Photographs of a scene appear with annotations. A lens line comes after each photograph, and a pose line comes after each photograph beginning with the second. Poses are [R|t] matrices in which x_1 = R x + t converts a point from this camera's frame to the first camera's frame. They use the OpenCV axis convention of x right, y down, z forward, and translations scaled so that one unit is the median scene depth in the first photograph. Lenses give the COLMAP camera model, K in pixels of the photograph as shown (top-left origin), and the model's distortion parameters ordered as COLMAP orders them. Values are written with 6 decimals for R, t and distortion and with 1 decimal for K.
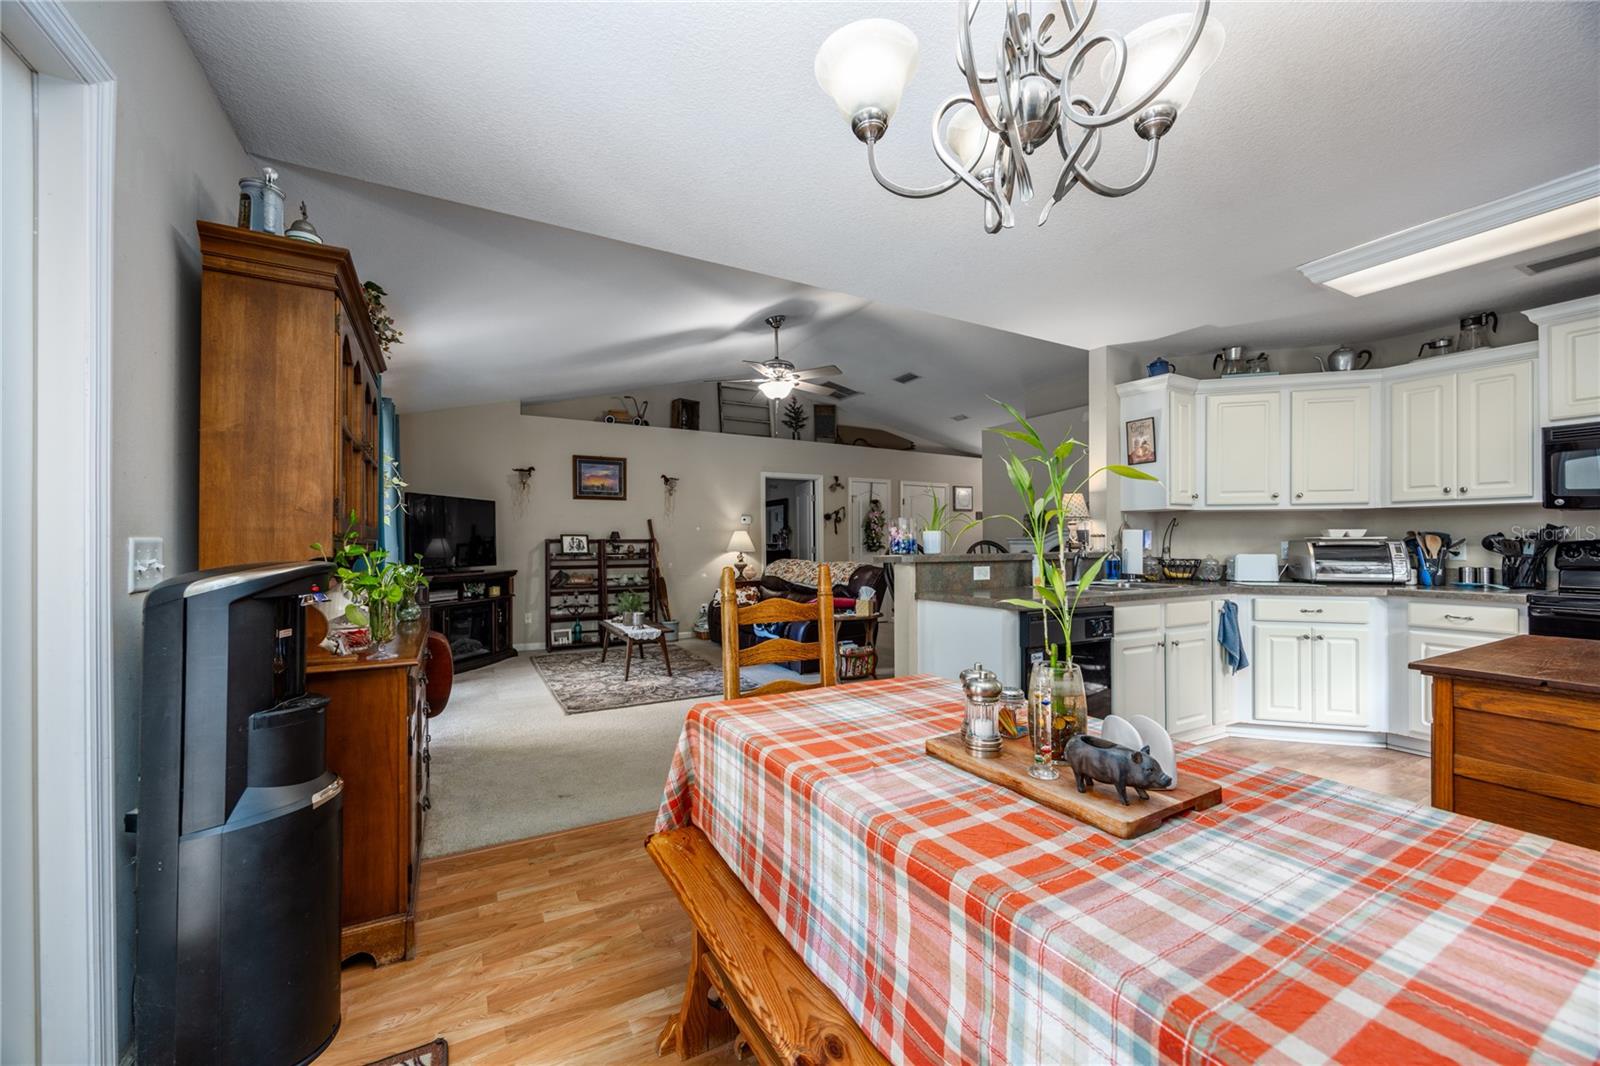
lens RADIAL K [[618.4, 0, 800.6], [0, 618.4, 536.9], [0, 0, 1]] dist [-0.000592, -0.000163]
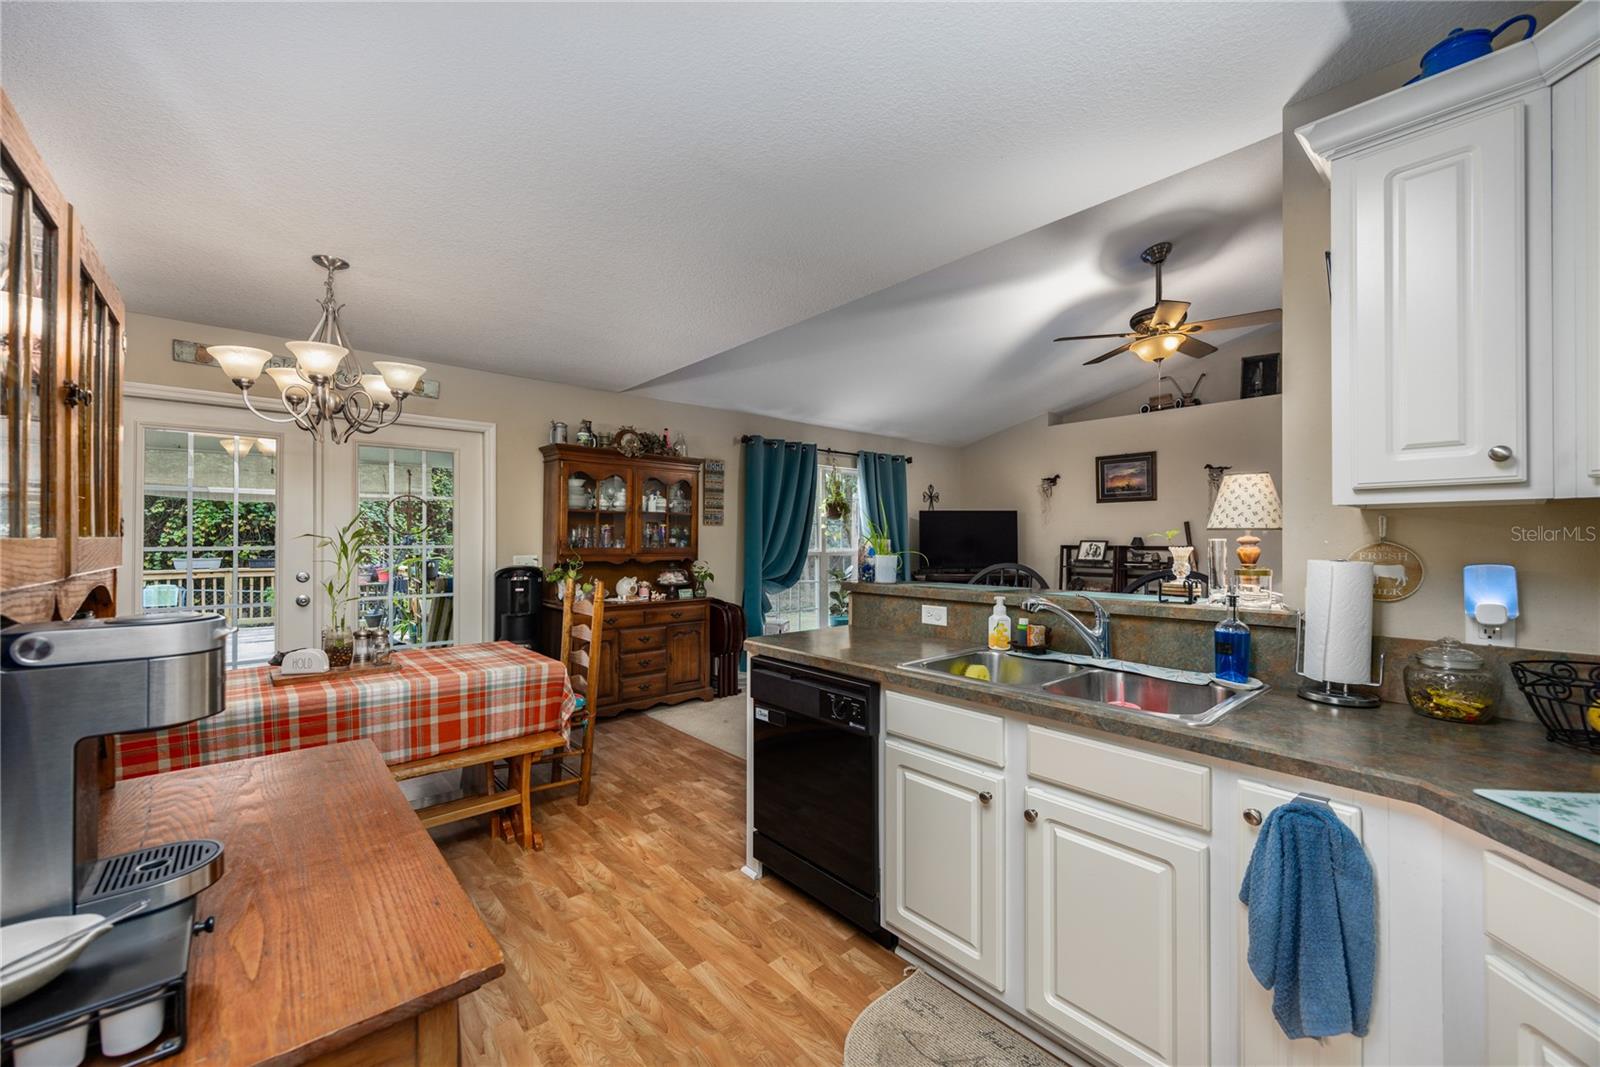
lens RADIAL K [[629.5, 0, 800.0], [0, 629.5, 533.5], [0, 0, 1]] dist [0.001128, 0.000019]
pose [[0.216668, -0.003064, -0.976240, 0.492689], [0.010776, 0.999942, -0.000746, -0.018905], [0.976186, -0.010358, 0.216689, 0.351160]]
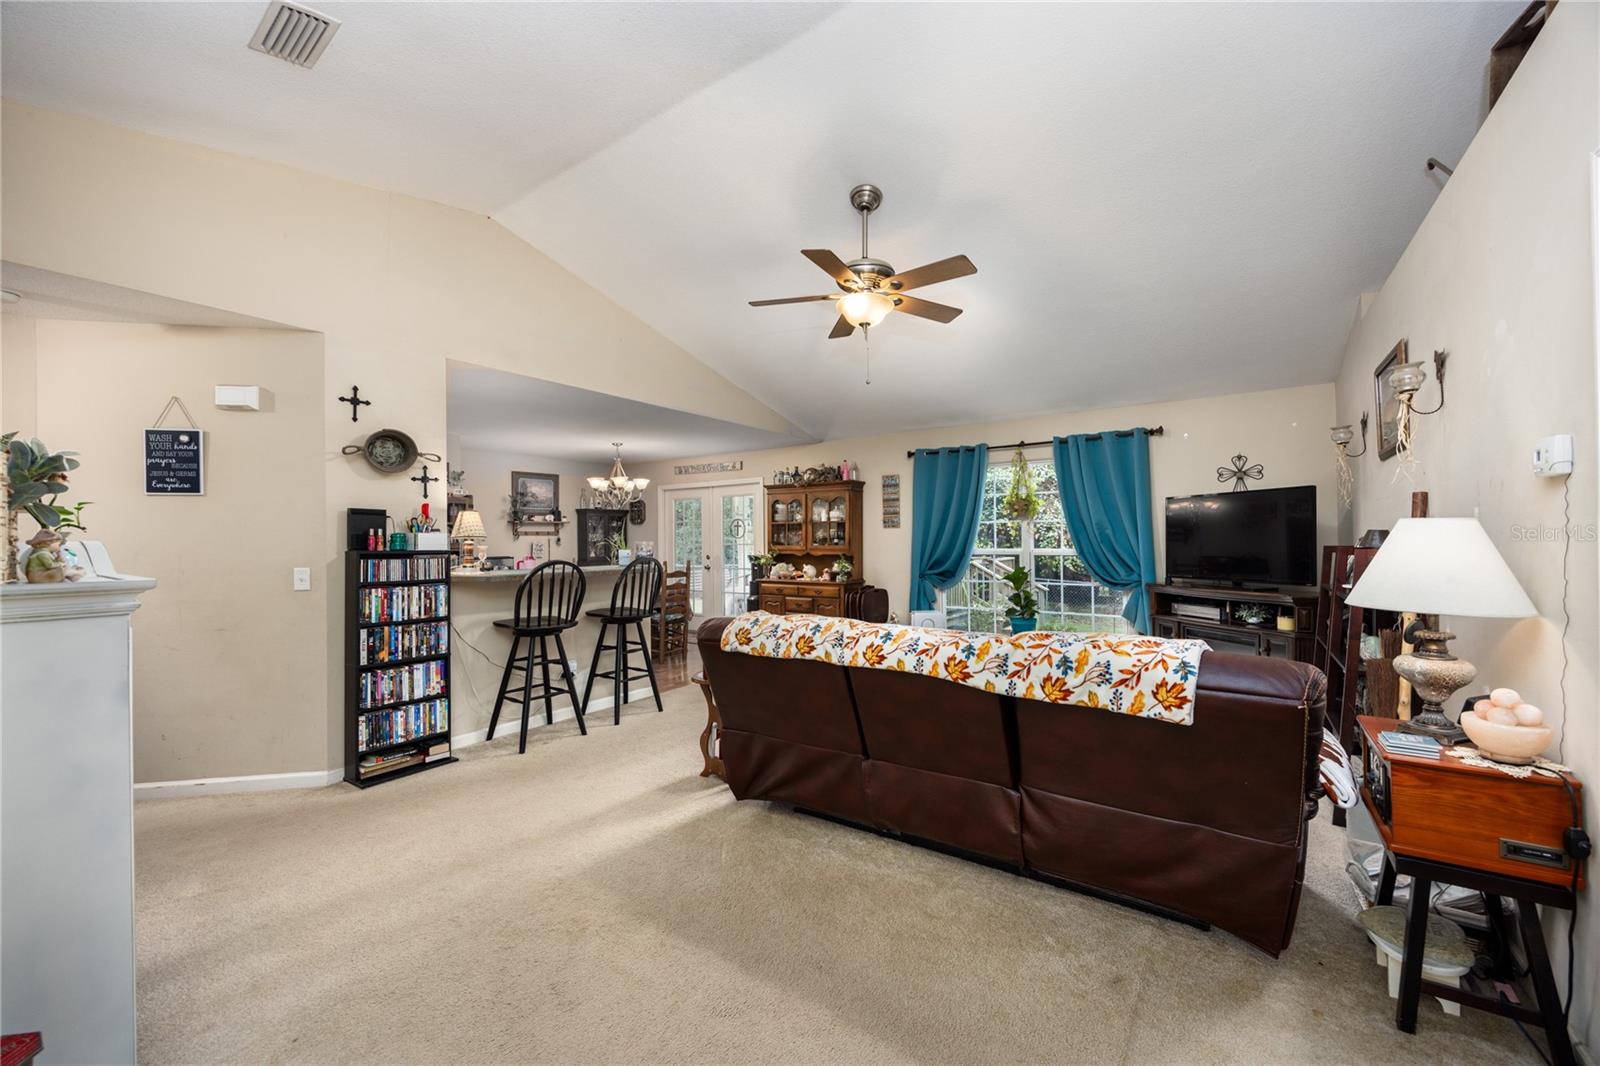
lens RADIAL K [[618.4, 0, 800.6], [0, 618.4, 536.9], [0, 0, 1]] dist [-0.000592, -0.000163]
pose [[-0.898117, 0.009409, -0.439656, 0.242766], [0.017989, 0.999720, -0.015353, -0.004307], [0.439388, -0.021698, -0.898035, 1.254886]]
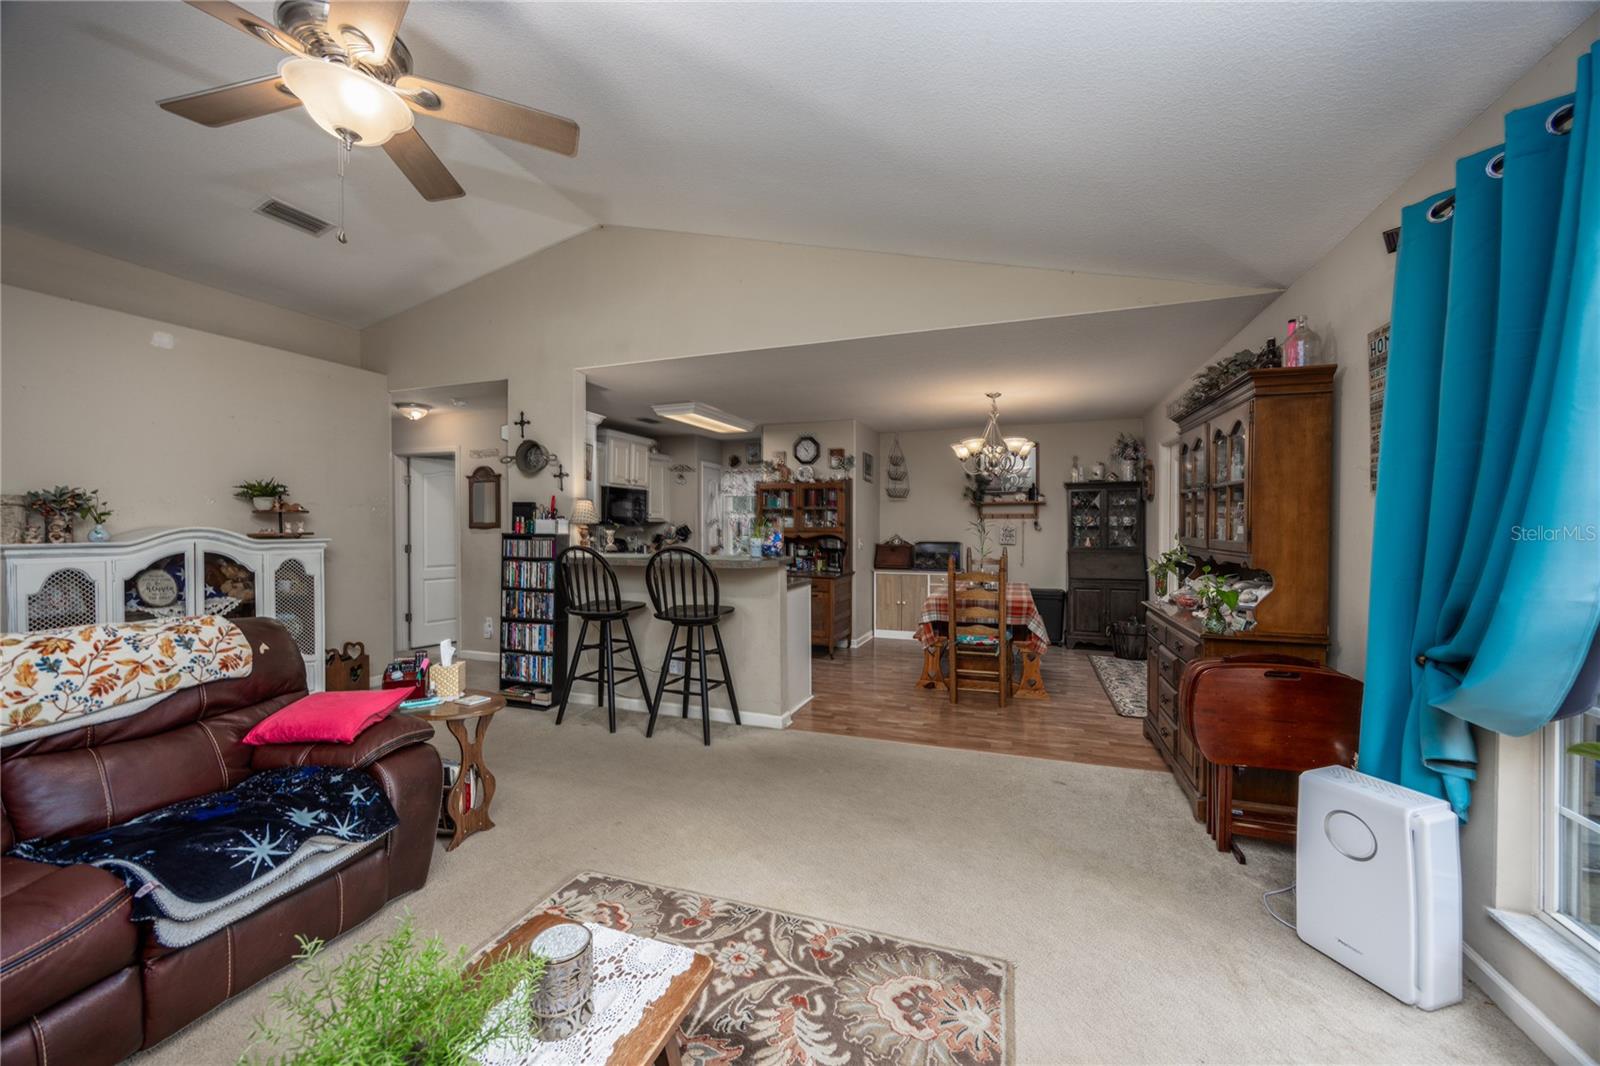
lens RADIAL K [[608.7, 0, 796.6], [0, 608.7, 534.5], [0, 0, 1]] dist [-0.000847, -0.000039]
pose [[-0.654836, -0.005292, 0.755752, -0.367526], [-0.005627, 0.999982, 0.002126, -0.008619], [-0.755750, -0.002860, -0.654854, 0.853395]]
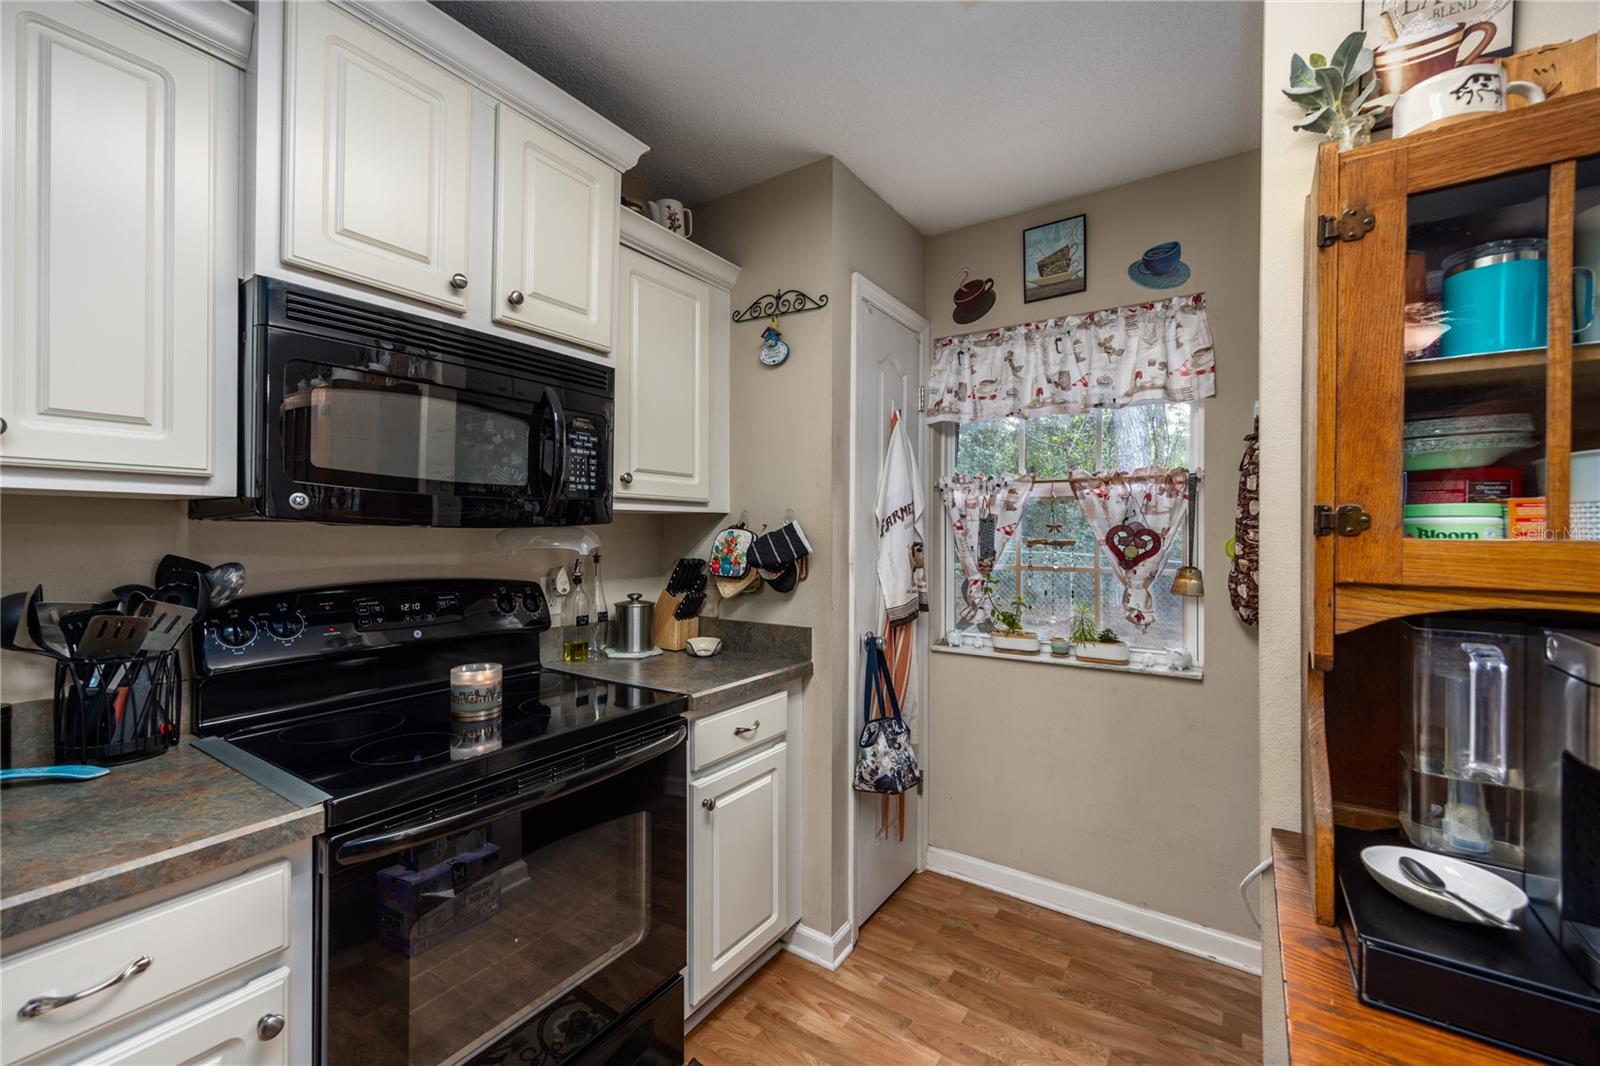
lens RADIAL K [[661.9, 0, 800.0], [0, 661.9, 533.0], [0, 0, 1]] dist [0.001722, 0.000097]
pose [[-0.452882, -0.000626, 0.891570, 0.338103], [-0.013448, 0.999891, -0.006129, -0.017433], [-0.891469, -0.014765, -0.452841, 0.407376]]
